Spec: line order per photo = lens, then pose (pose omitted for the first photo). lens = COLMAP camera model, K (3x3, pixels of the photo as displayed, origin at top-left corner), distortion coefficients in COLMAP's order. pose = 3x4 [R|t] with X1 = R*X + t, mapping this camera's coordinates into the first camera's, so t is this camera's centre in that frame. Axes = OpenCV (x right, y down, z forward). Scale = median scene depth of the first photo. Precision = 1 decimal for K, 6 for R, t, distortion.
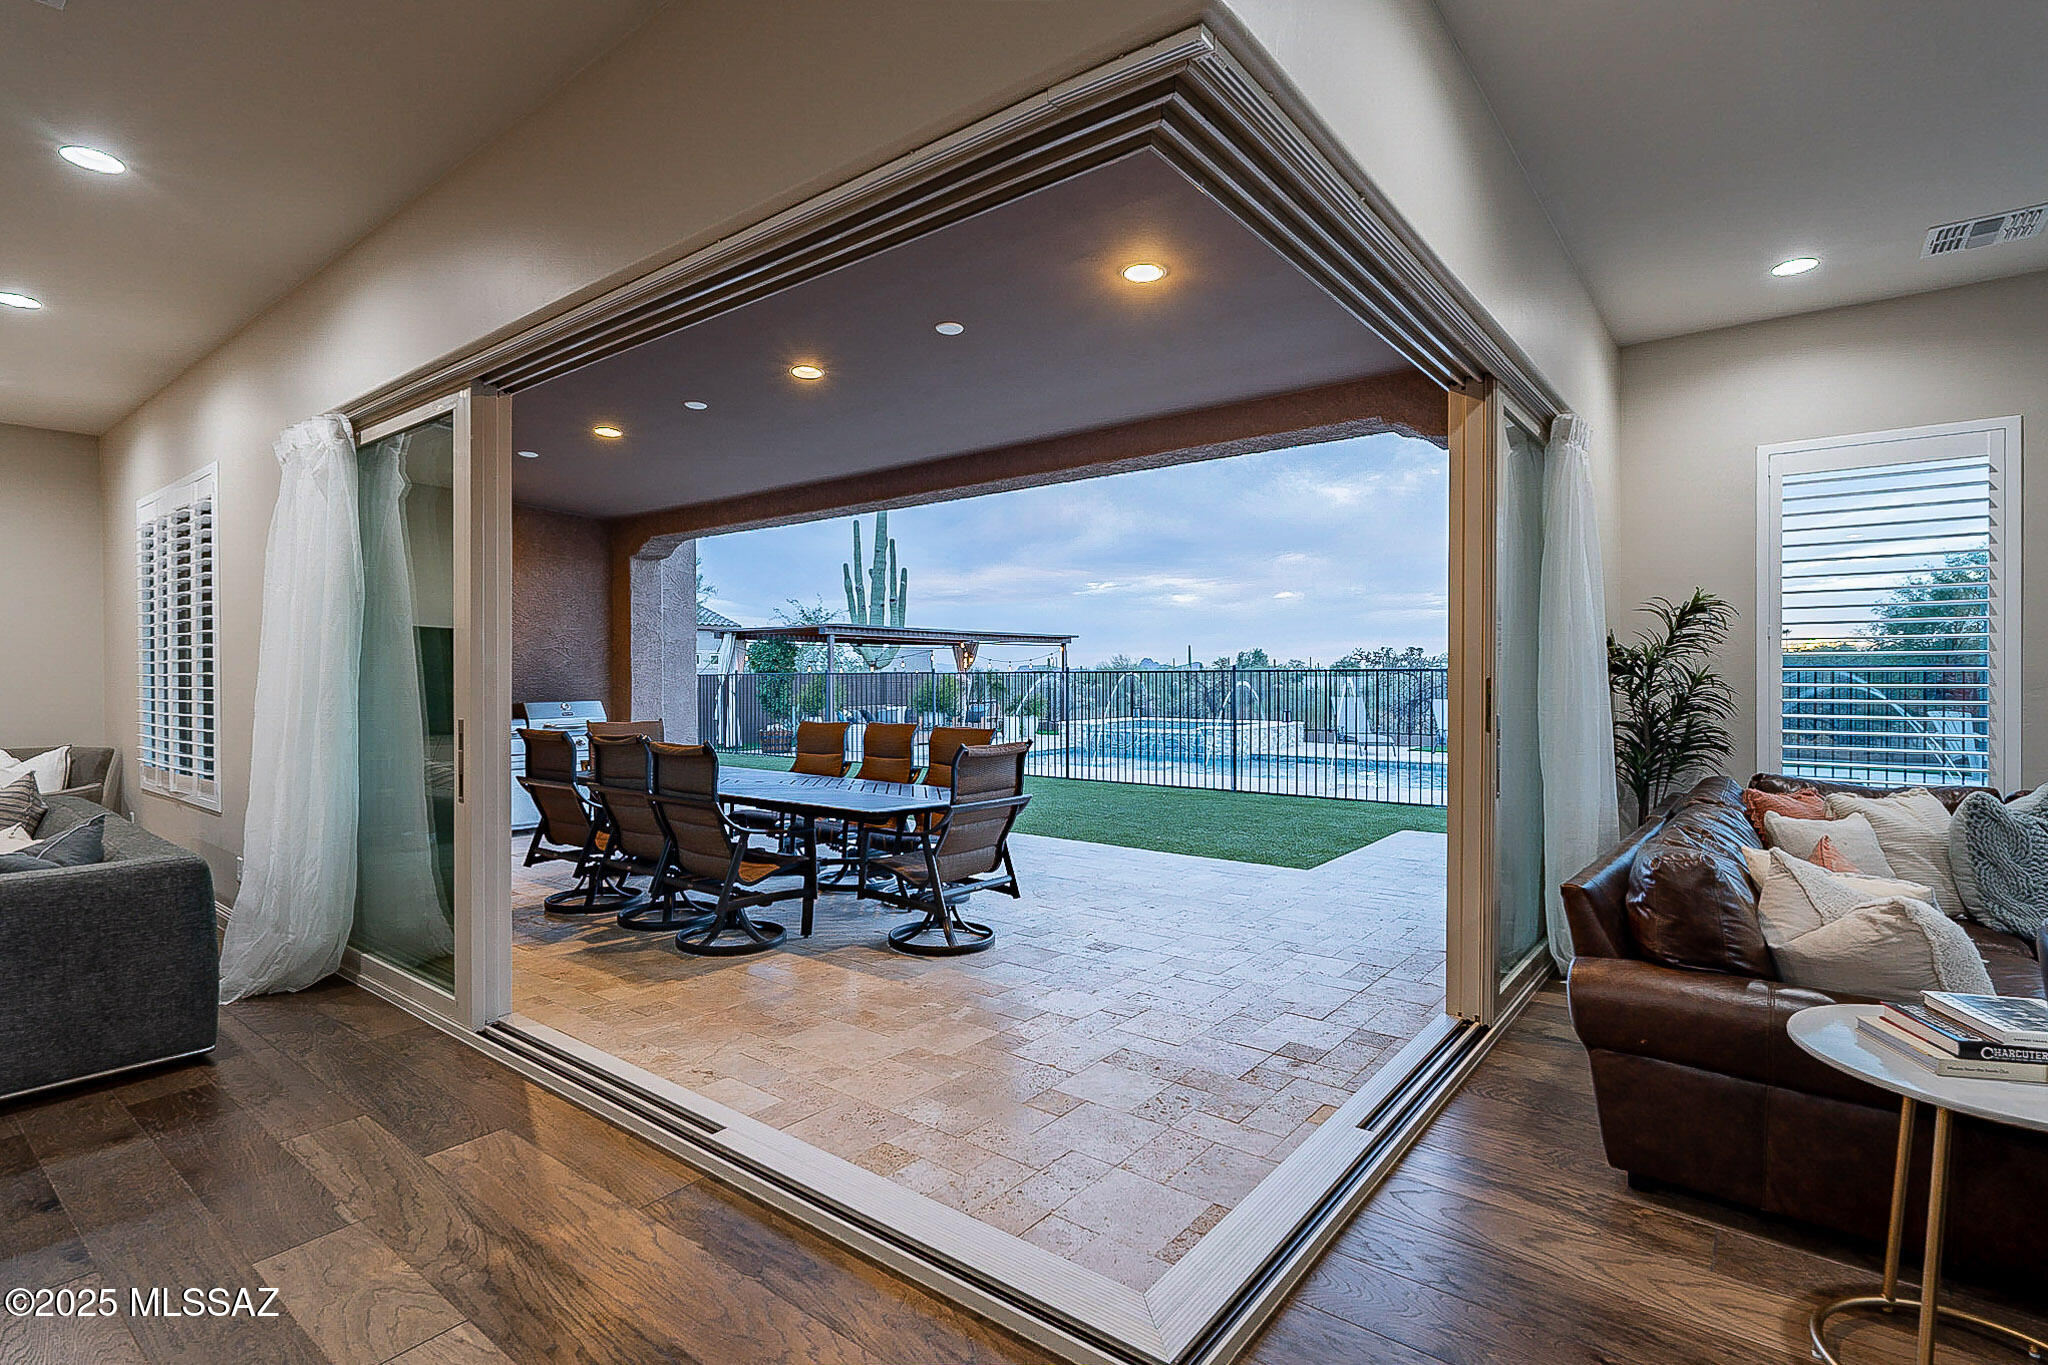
lens RADIAL K [[981.9, 0, 1024.0], [0, 981.9, 682.5], [0, 0, 1]] dist [-0.004089, -0.000534]
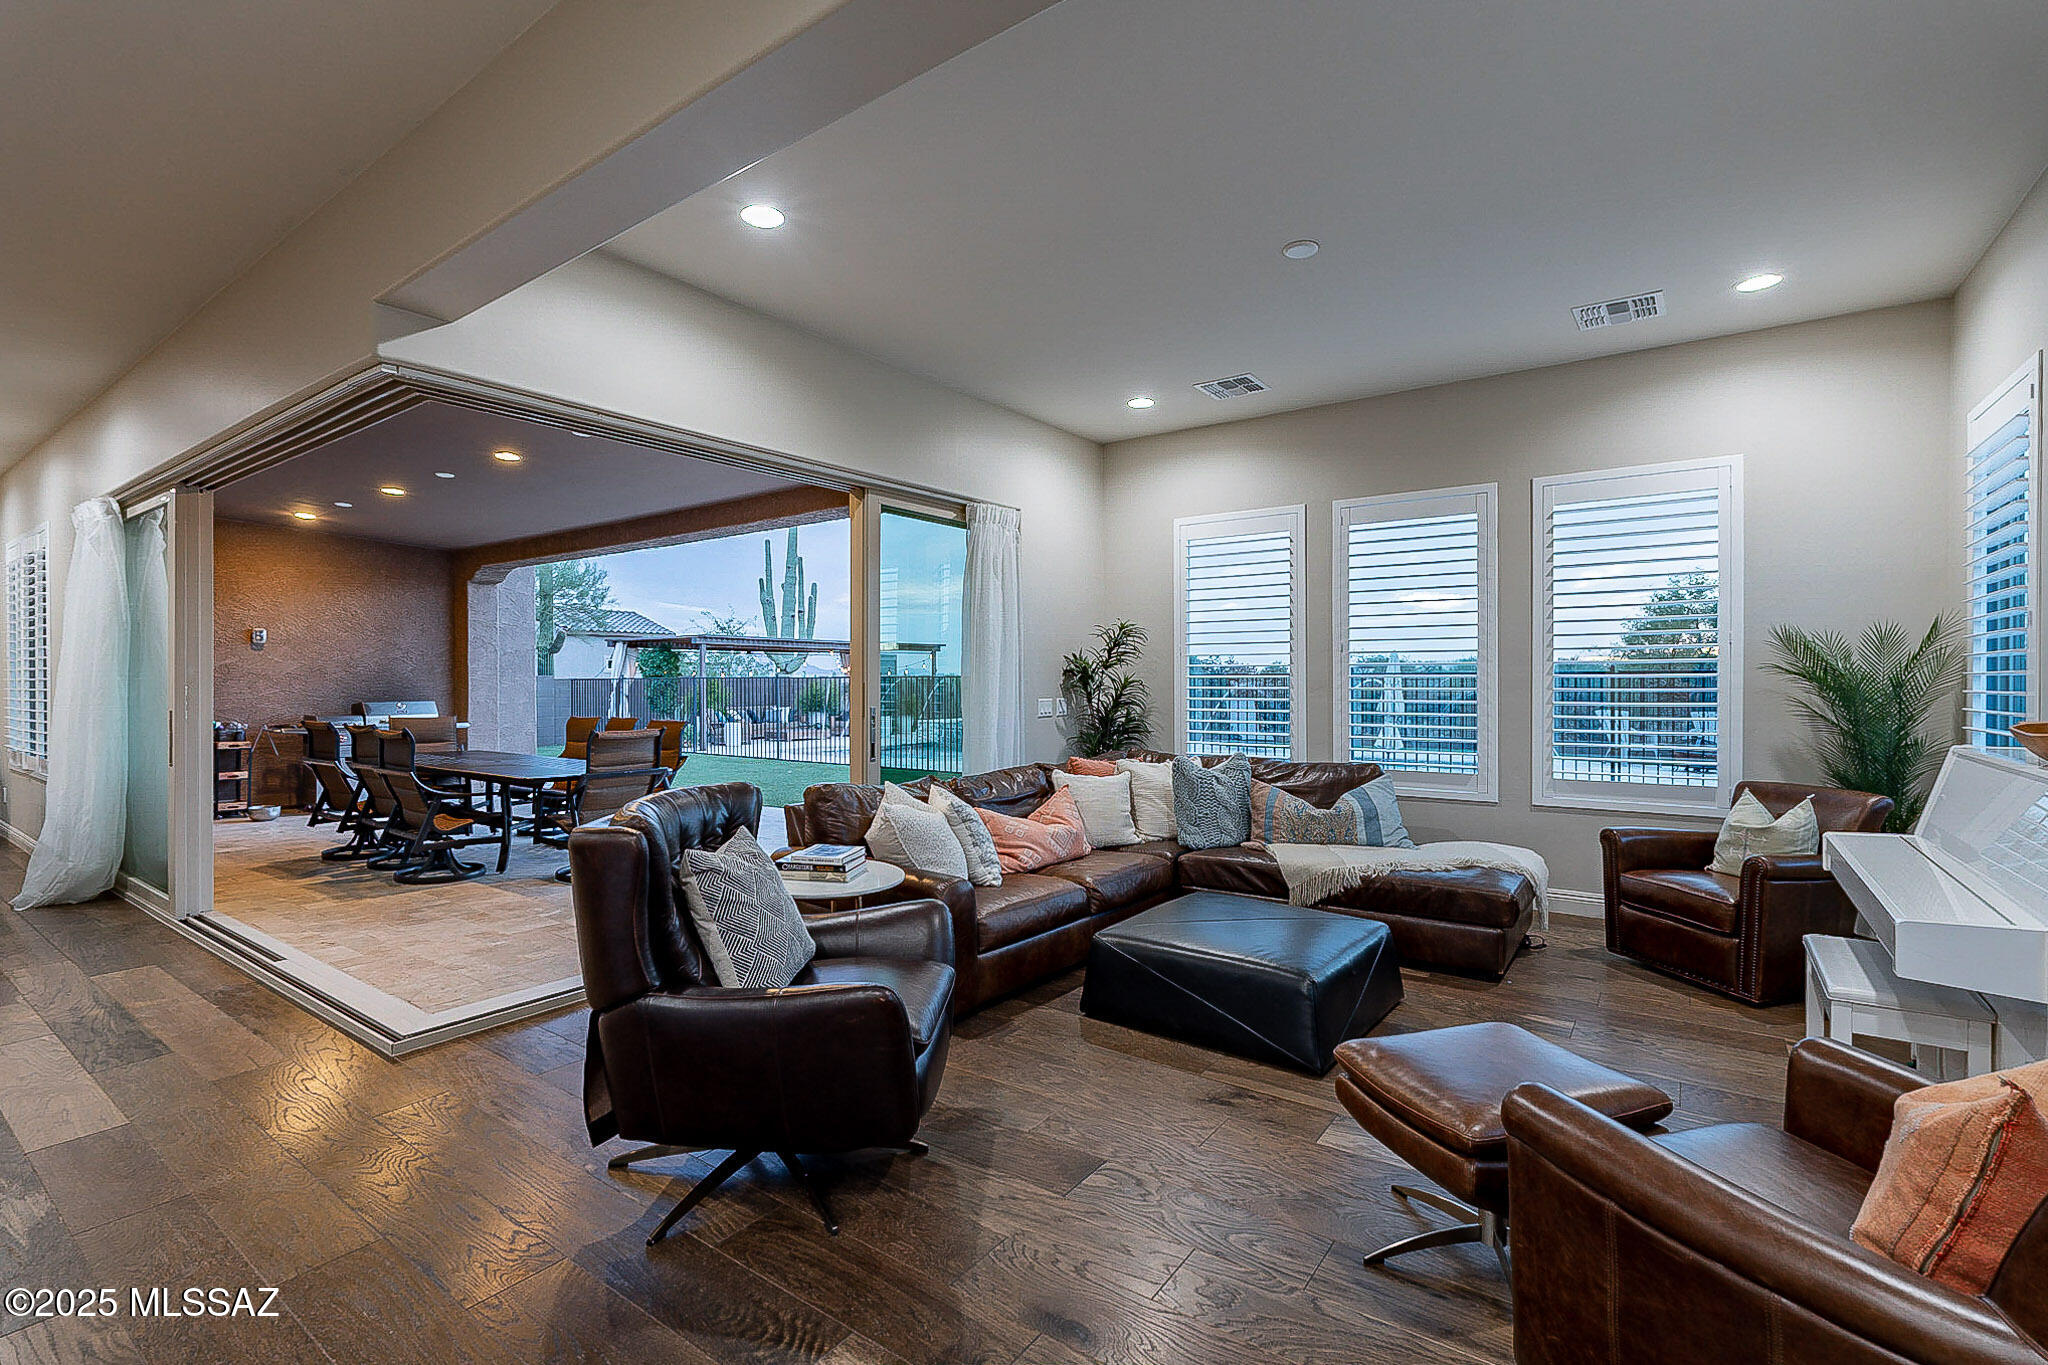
lens RADIAL K [[924.2, 0, 1024.0], [0, 924.2, 682.5], [0, 0, 1]] dist [-0.000335, -0.000320]
pose [[0.999371, 0.001124, 0.035445, 0.454462], [-0.000994, 0.999993, -0.003683, -0.000375], [-0.035449, 0.003646, 0.999365, -0.303840]]
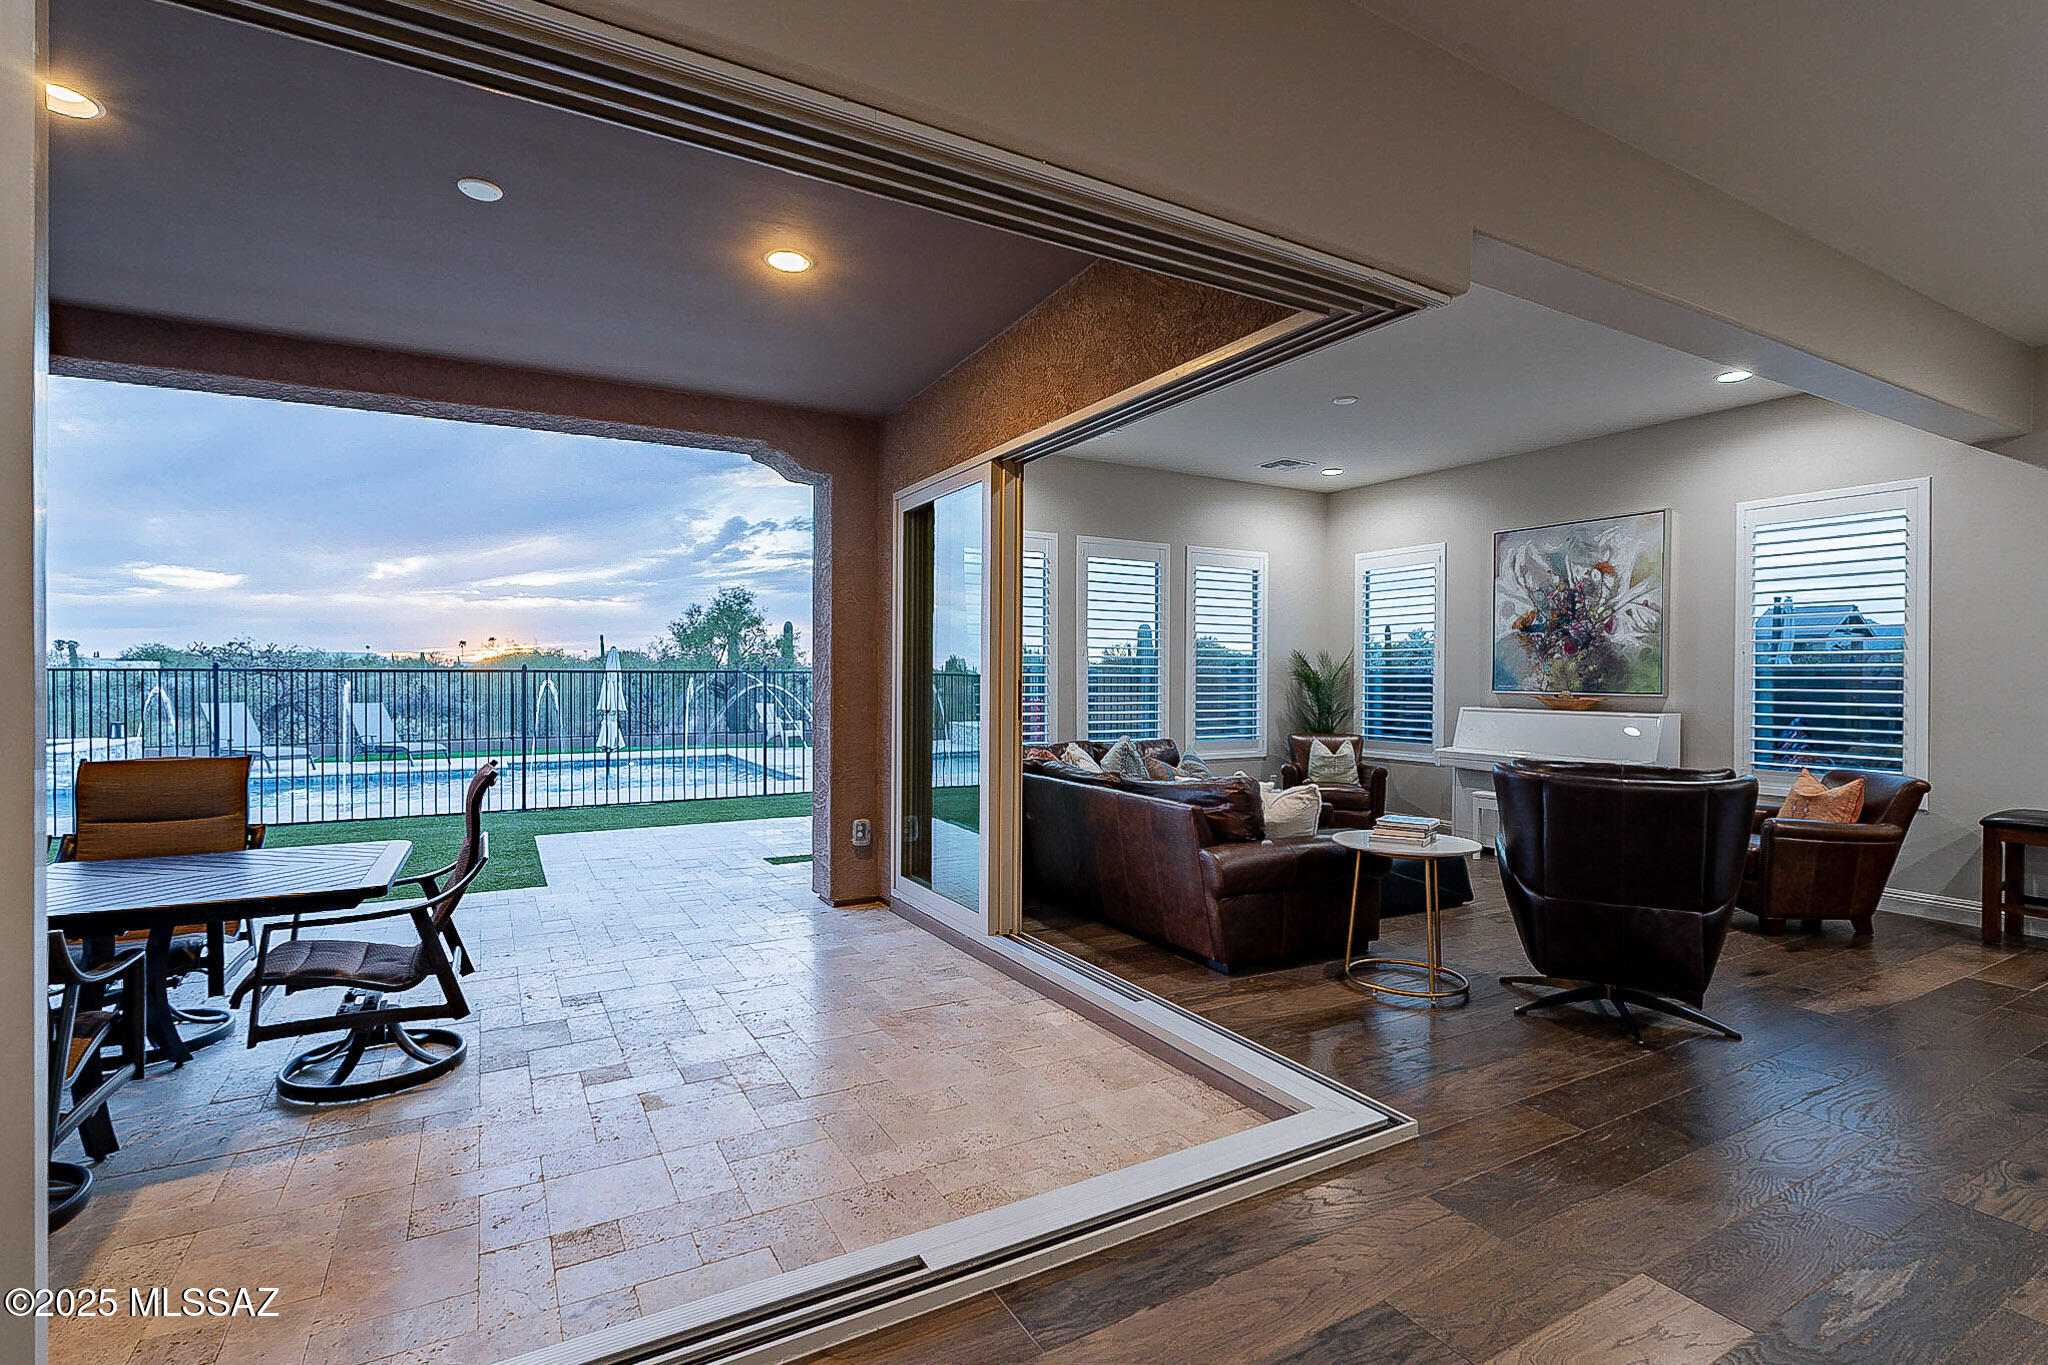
lens RADIAL K [[947.0, 0, 1024.0], [0, 947.0, 682.5], [0, 0, 1]] dist [-0.002011, -0.000114]
pose [[0.376995, -0.001200, 0.926215, -0.504915], [0.002995, 0.999996, 0.000076, -0.000412], [-0.926211, 0.002745, 0.376996, 0.333112]]
